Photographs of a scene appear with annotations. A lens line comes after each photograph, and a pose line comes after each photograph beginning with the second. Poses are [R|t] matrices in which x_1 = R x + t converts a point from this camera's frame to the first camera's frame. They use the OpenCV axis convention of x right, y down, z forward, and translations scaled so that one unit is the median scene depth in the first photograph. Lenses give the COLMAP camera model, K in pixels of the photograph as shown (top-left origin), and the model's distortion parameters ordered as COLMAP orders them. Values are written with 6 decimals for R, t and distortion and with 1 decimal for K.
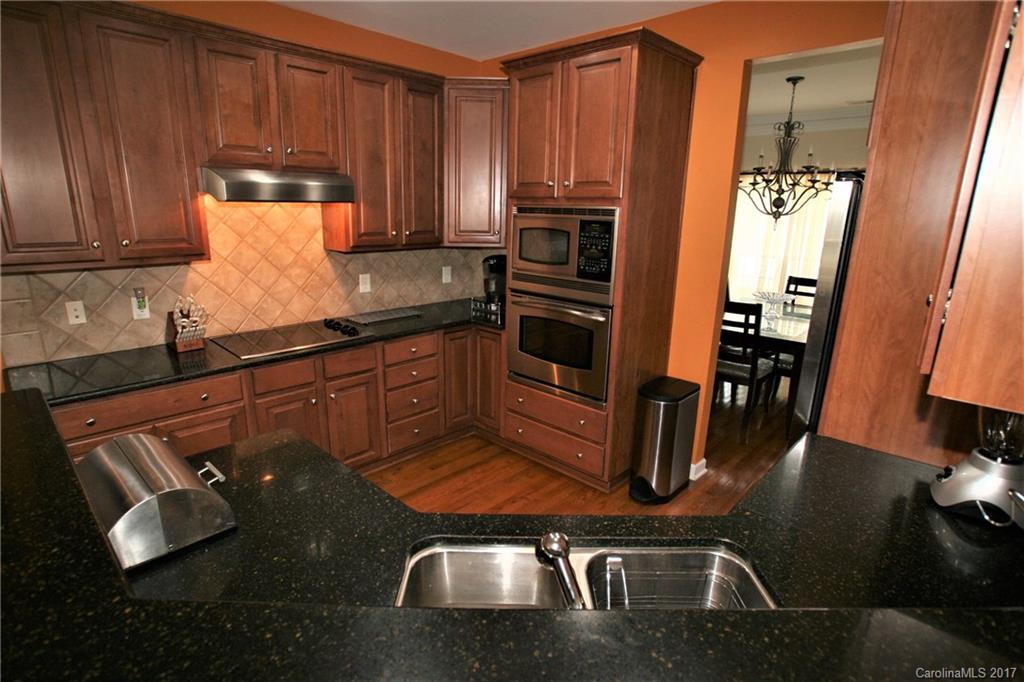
lens RADIAL K [[519.7, 0, 506.0], [0, 519.7, 345.9], [0, 0, 1]] dist [-0.035350, 0.001611]
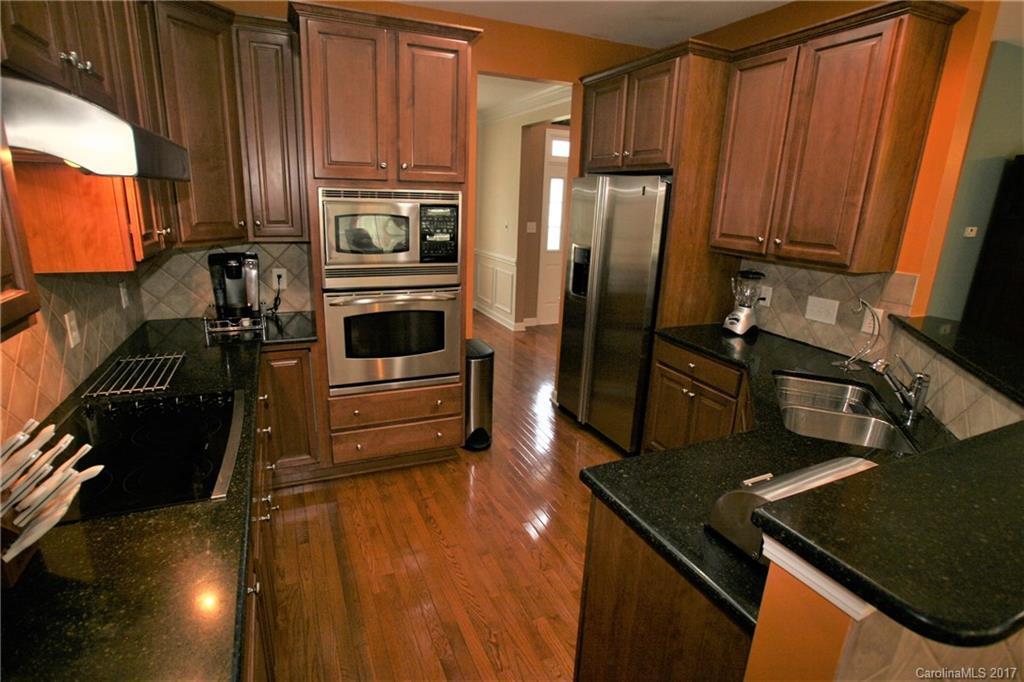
lens RADIAL K [[519.7, 0, 506.0], [0, 519.7, 345.9], [0, 0, 1]] dist [-0.035350, 0.001611]
pose [[0.375131, -0.257729, 0.890423, -0.672338], [0.216578, 0.958354, 0.186149, -0.119817], [-0.901316, 0.123015, 0.415326, 0.430187]]
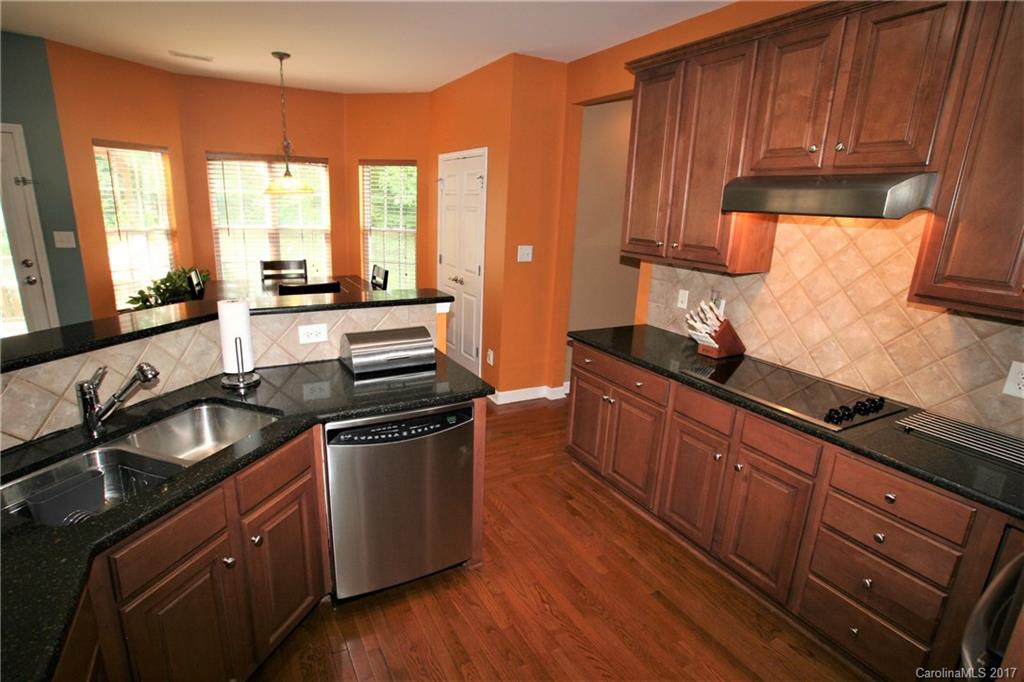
lens RADIAL K [[519.7, 0, 506.0], [0, 519.7, 345.9], [0, 0, 1]] dist [-0.035350, 0.001611]
pose [[-0.301755, 0.223918, -0.926717, 0.401033], [-0.288520, 0.905001, 0.312618, -0.188141], [0.908680, 0.361711, -0.208484, 0.727915]]
